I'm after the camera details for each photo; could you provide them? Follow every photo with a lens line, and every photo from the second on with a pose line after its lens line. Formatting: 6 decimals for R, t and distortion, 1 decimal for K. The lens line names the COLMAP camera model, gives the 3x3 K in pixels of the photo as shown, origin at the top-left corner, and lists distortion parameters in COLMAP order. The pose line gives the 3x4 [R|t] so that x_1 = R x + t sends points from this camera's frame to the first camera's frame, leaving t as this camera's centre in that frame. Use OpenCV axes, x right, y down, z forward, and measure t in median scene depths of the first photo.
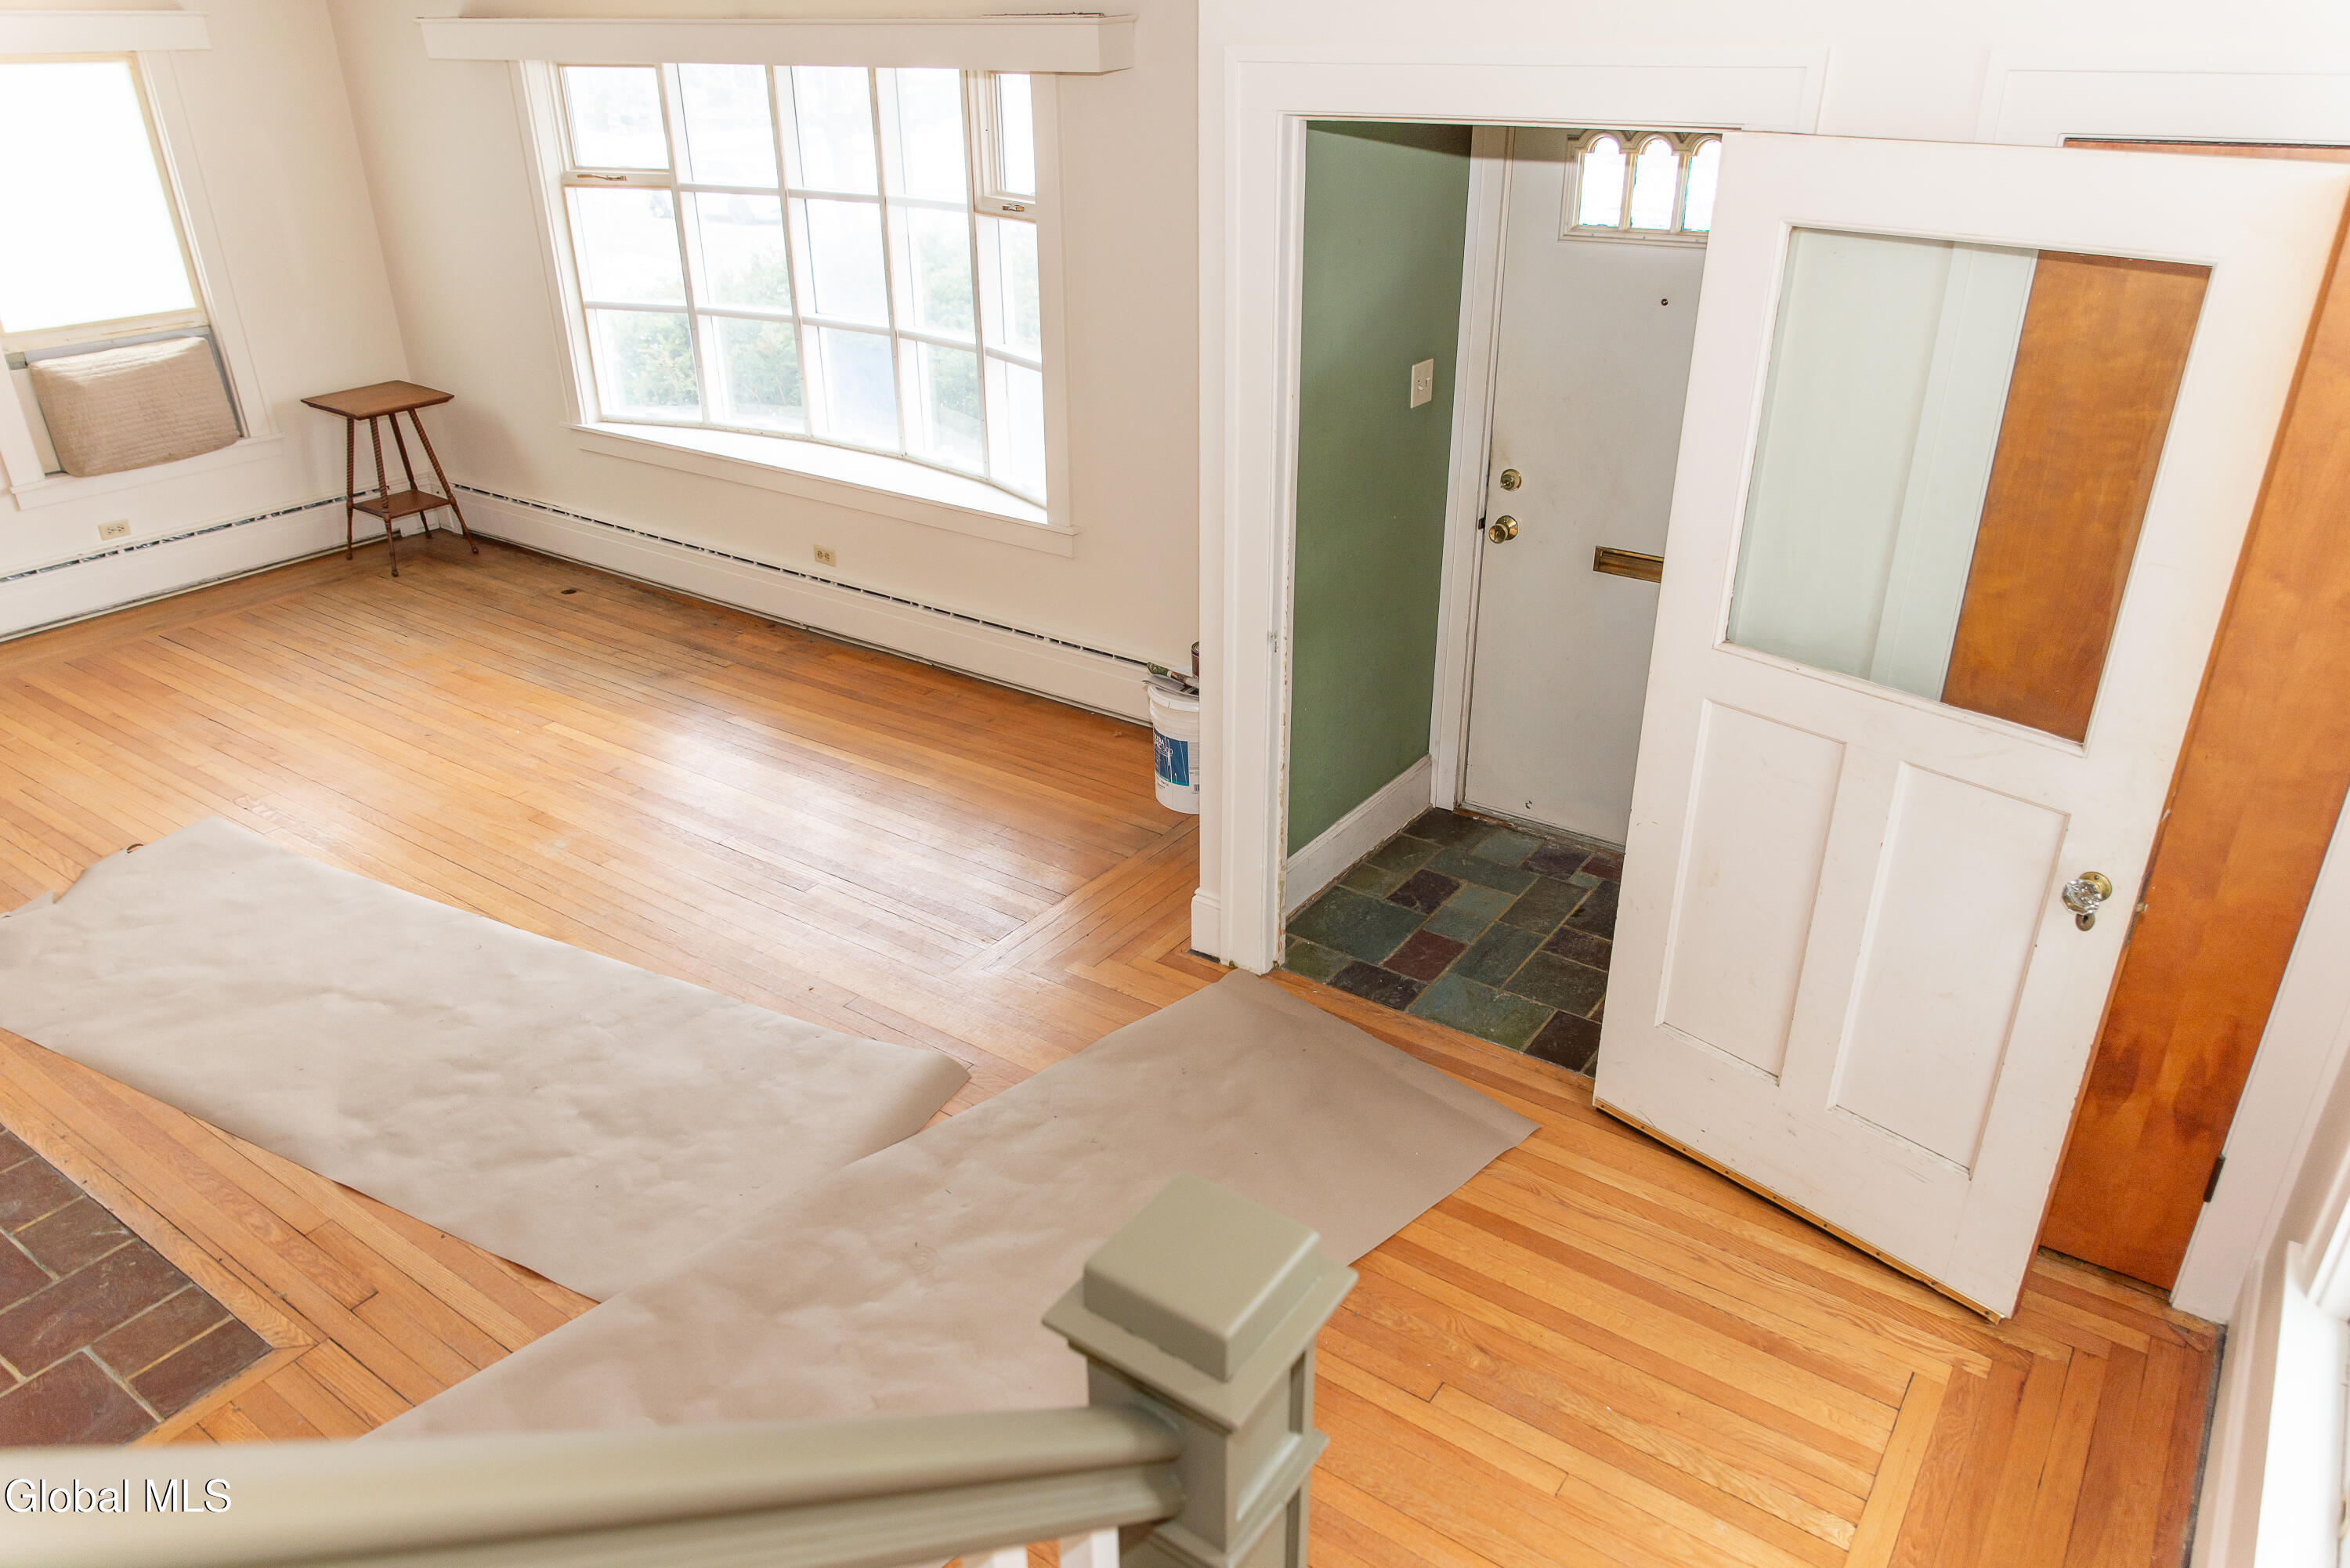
lens RADIAL K [[1562.9, 0, 1184.5], [0, 1562.9, 772.8], [0, 0, 1]] dist [-0.005479, 0.001108]
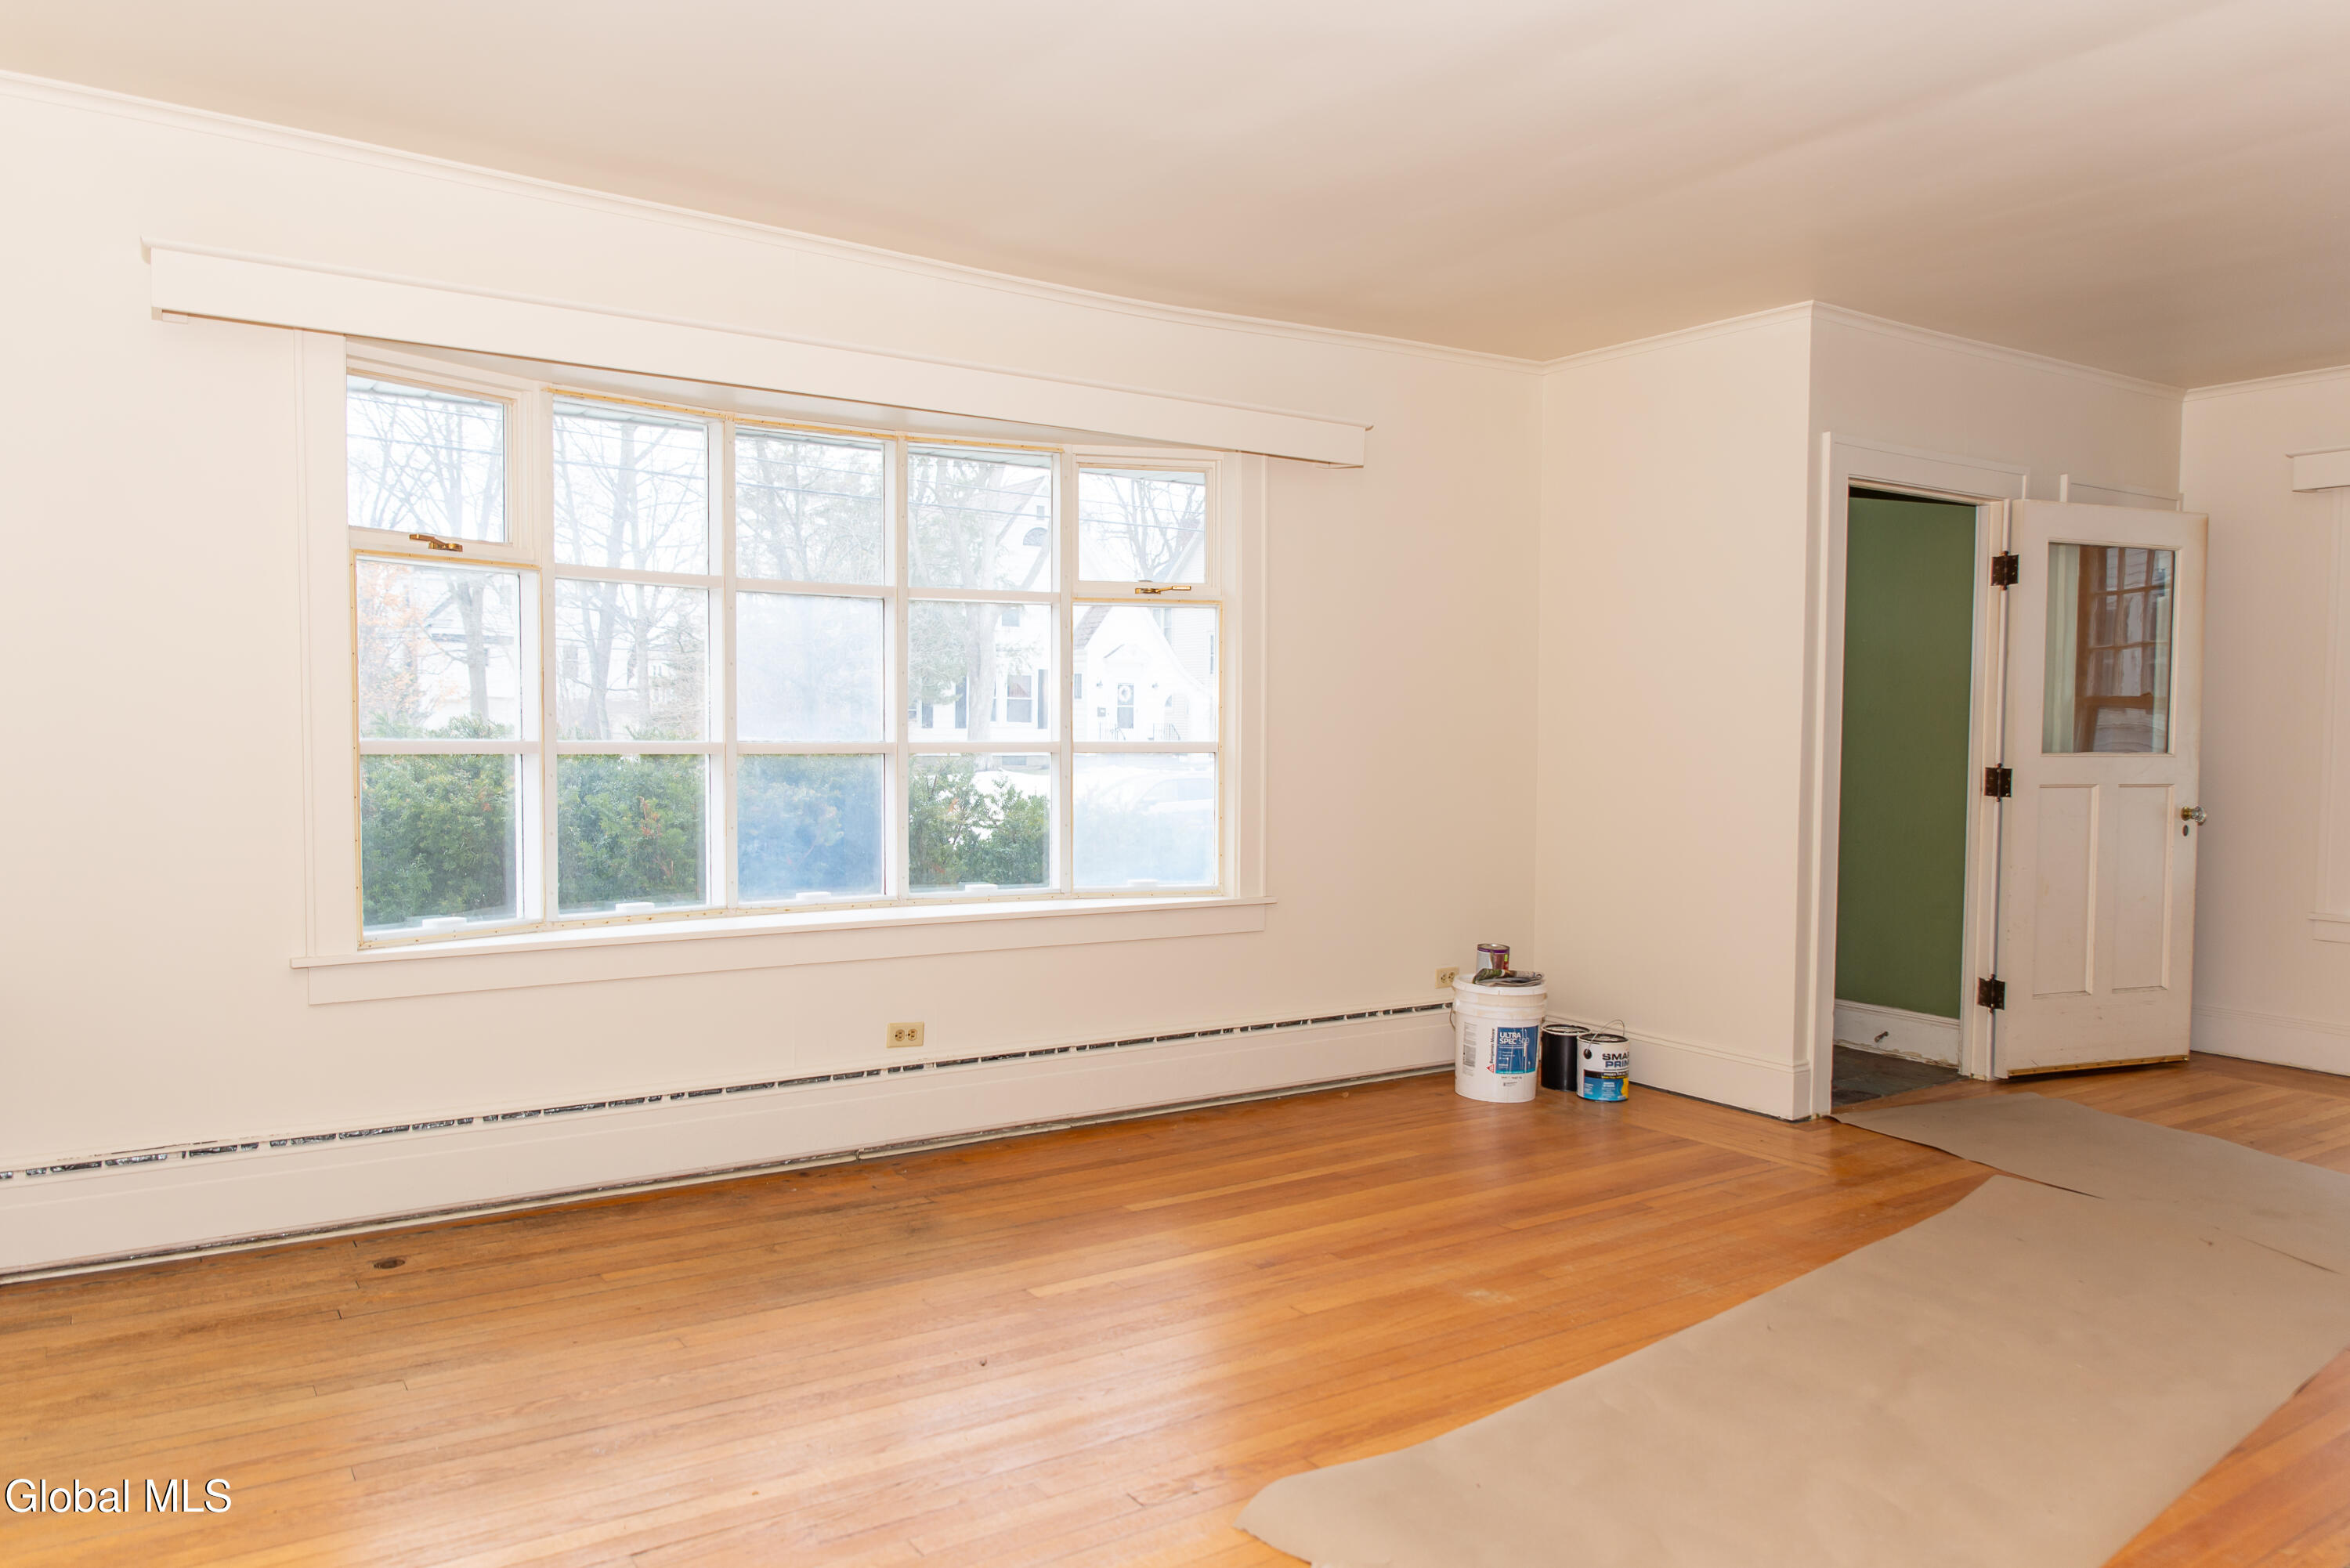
lens RADIAL K [[1562.9, 0, 1184.5], [0, 1562.9, 772.8], [0, 0, 1]] dist [-0.005479, 0.001108]
pose [[0.381462, -0.030953, 0.923866, -0.857437], [0.385905, 0.913513, -0.128733, -0.106308], [-0.839979, 0.405631, 0.360415, 0.573431]]
